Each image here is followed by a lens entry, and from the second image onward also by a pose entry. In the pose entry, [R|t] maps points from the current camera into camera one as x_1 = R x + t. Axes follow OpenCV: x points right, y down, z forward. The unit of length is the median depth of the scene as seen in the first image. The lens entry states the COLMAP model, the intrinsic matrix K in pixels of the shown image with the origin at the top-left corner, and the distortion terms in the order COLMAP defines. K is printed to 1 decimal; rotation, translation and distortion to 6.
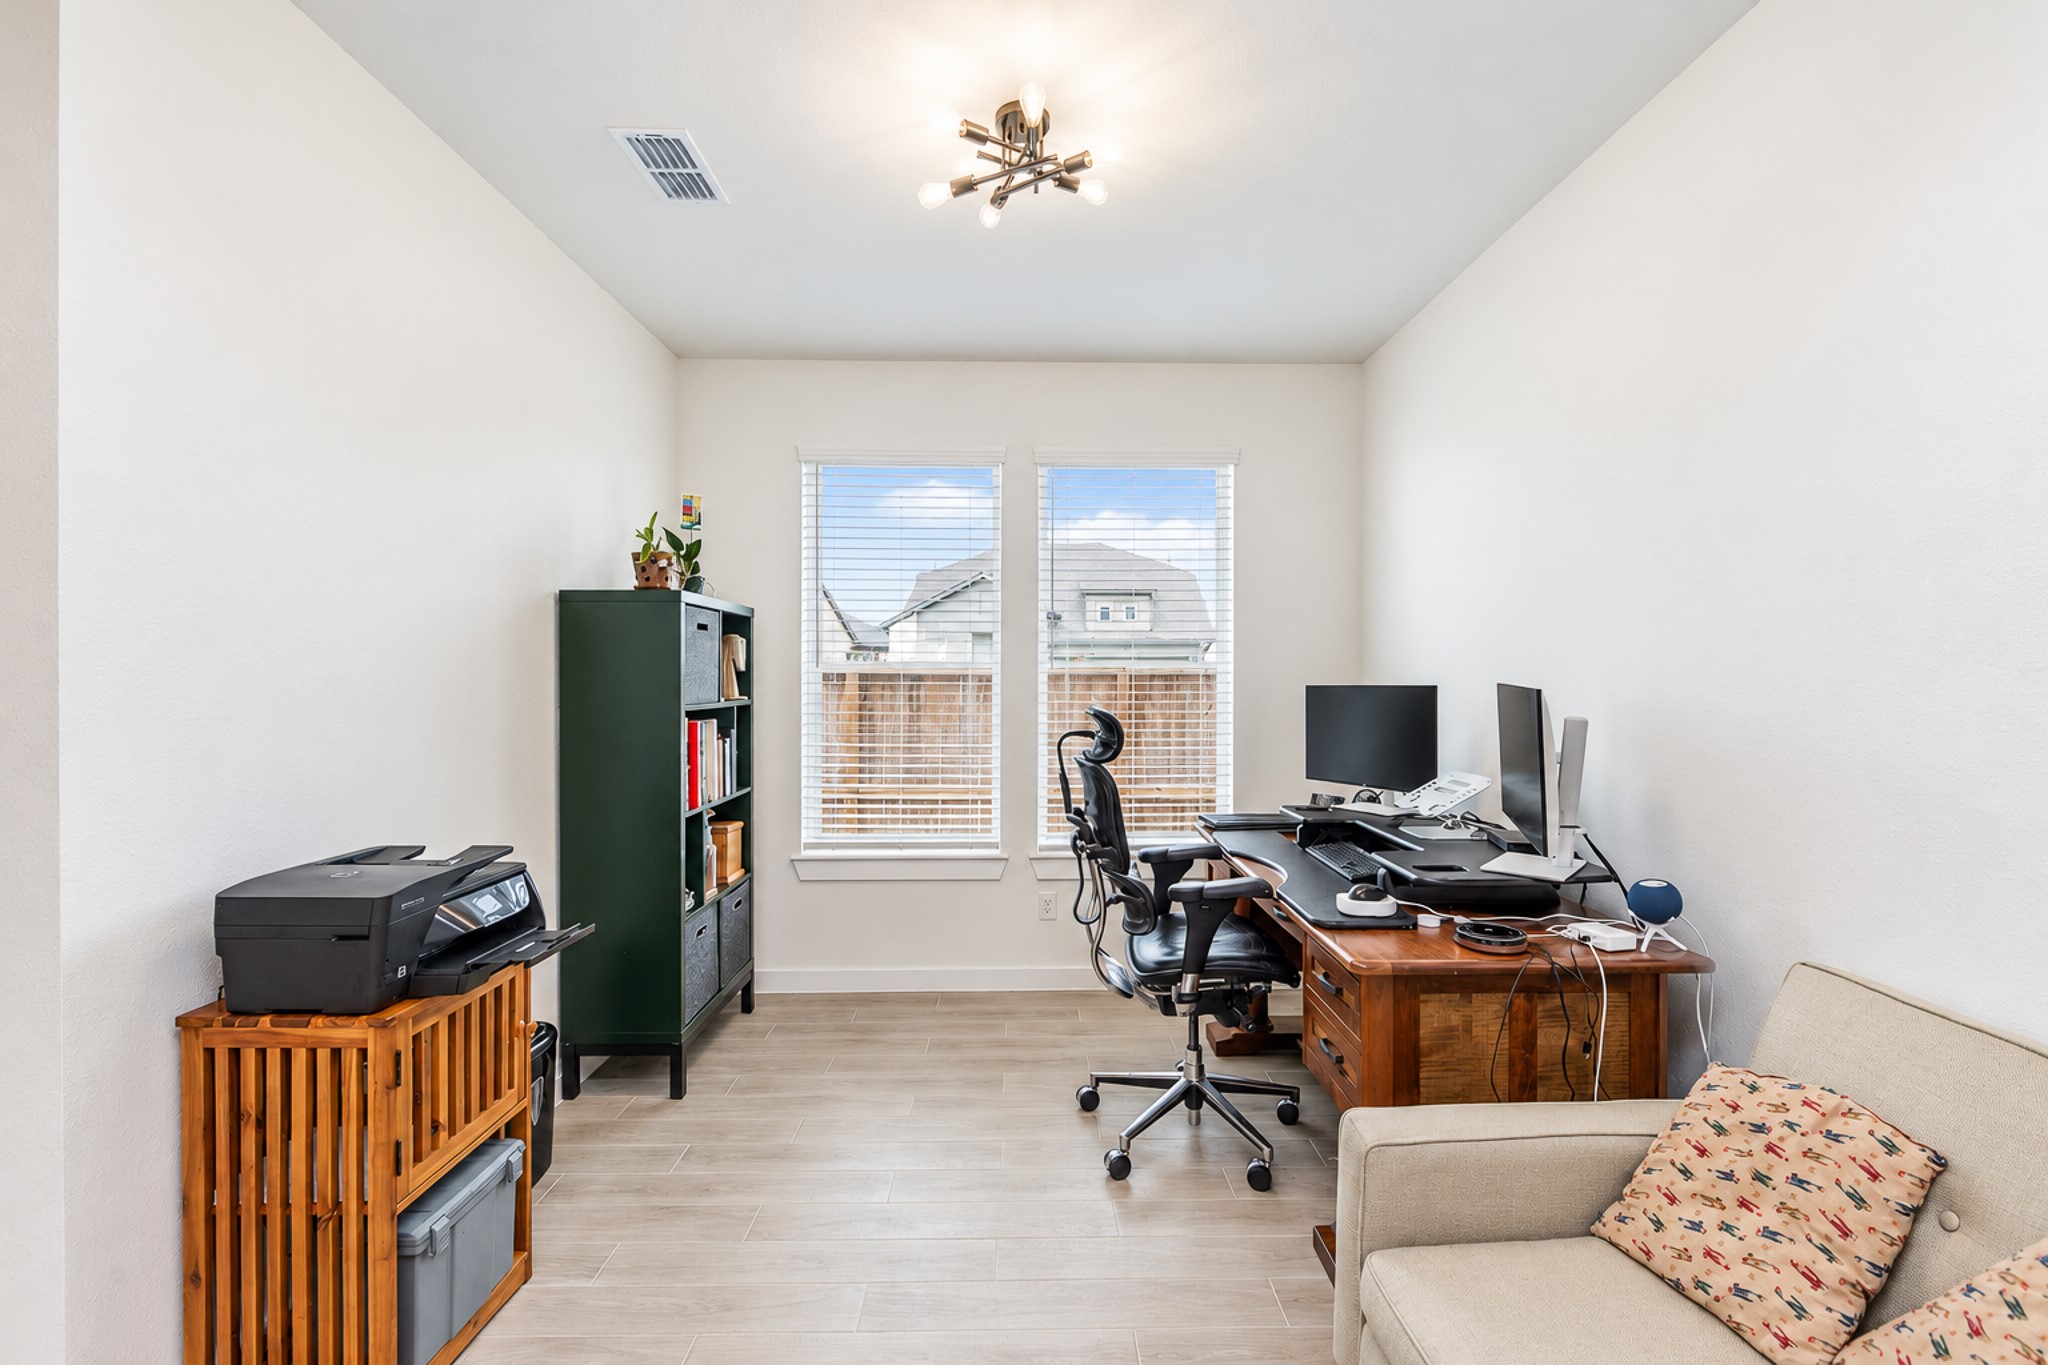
lens RADIAL K [[876.6, 0, 1031.9], [0, 876.6, 679.9], [0, 0, 1]] dist [-0.000103, -0.000971]
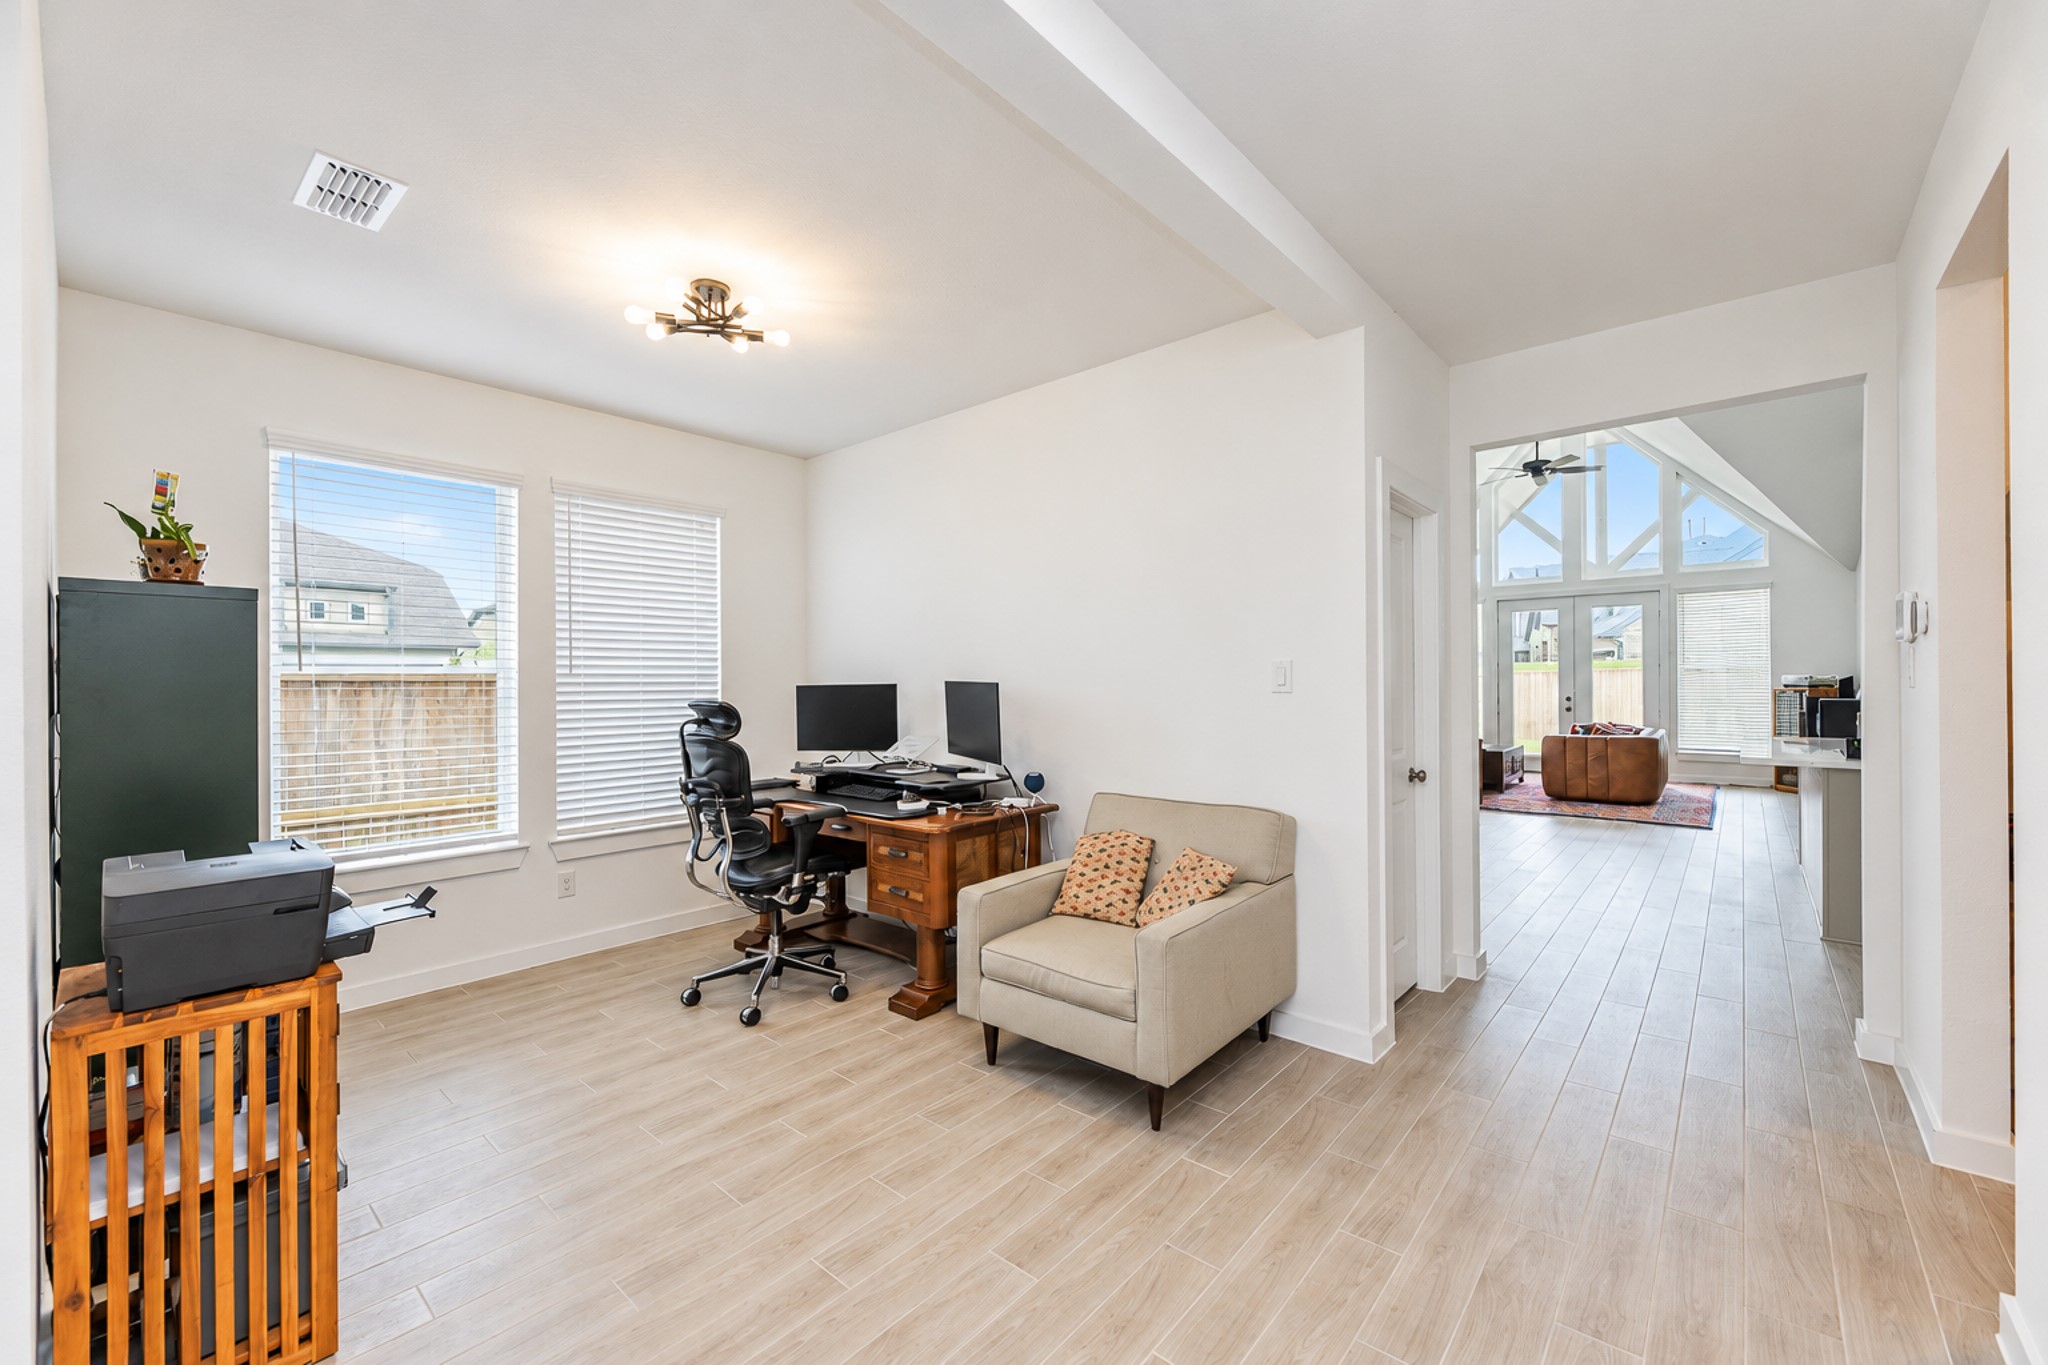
lens RADIAL K [[838.7, 0, 1023.1], [0, 838.7, 683.4], [0, 0, 1]] dist [-0.001604, -0.000154]
pose [[0.672480, -0.006469, 0.740087, -0.569966], [0.011348, 0.999934, -0.001571, 0.011675], [-0.740029, 0.009455, 0.672509, -0.242128]]
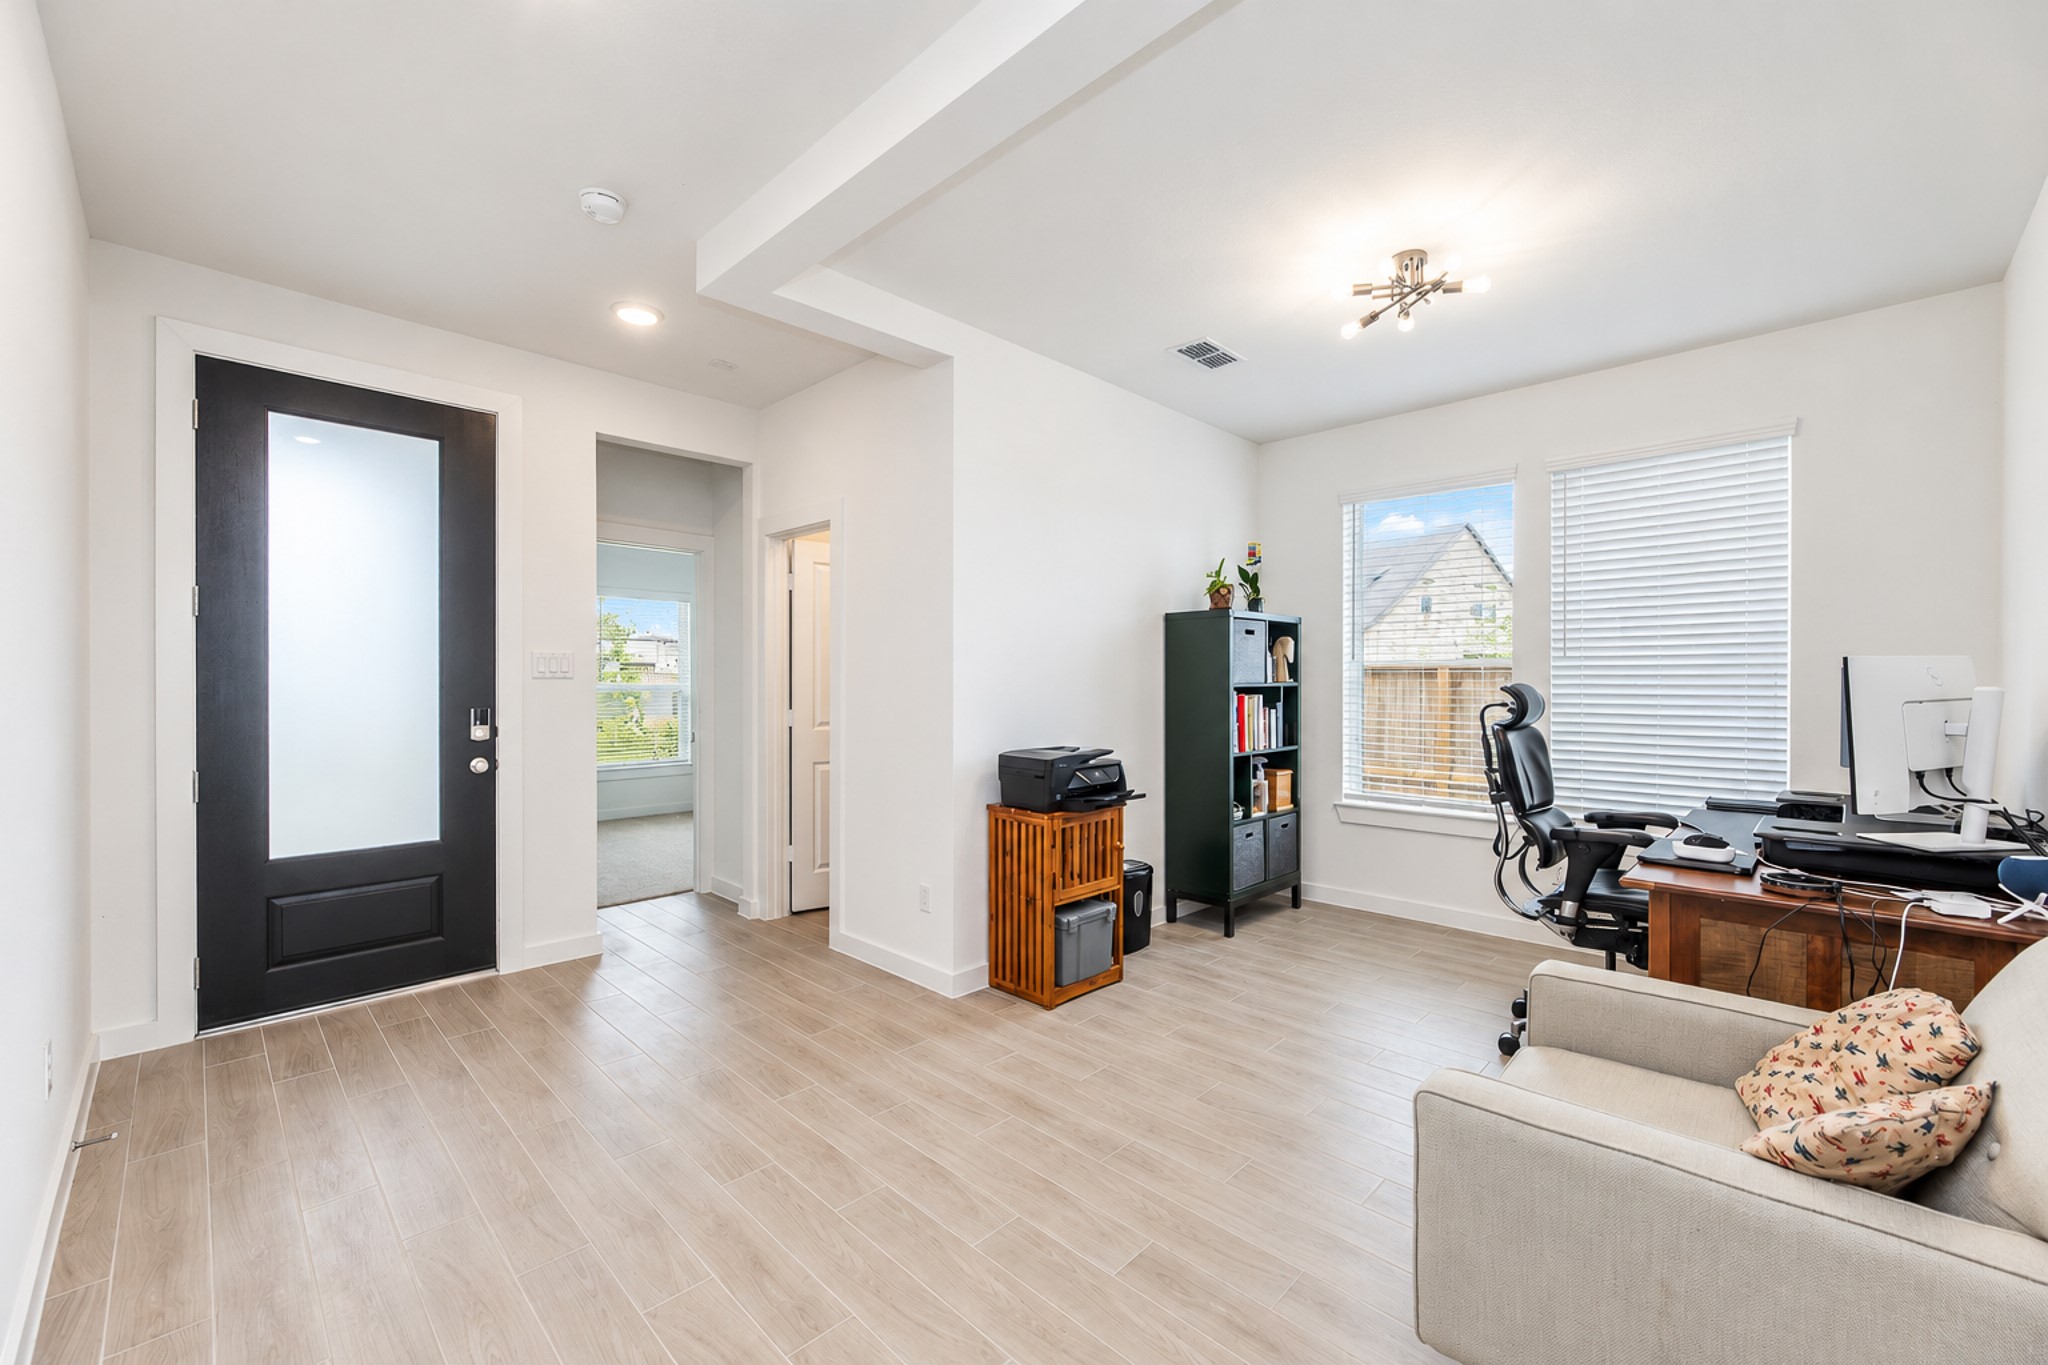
lens RADIAL K [[803.8, 0, 1020.3], [0, 803.8, 681.5], [0, 0, 1]] dist [0.000165, 0.000026]
pose [[0.695889, 0.001518, -0.718148, 0.404784], [-0.002498, 0.999997, -0.000306, 0.030510], [0.718145, 0.002007, 0.695890, -0.283781]]
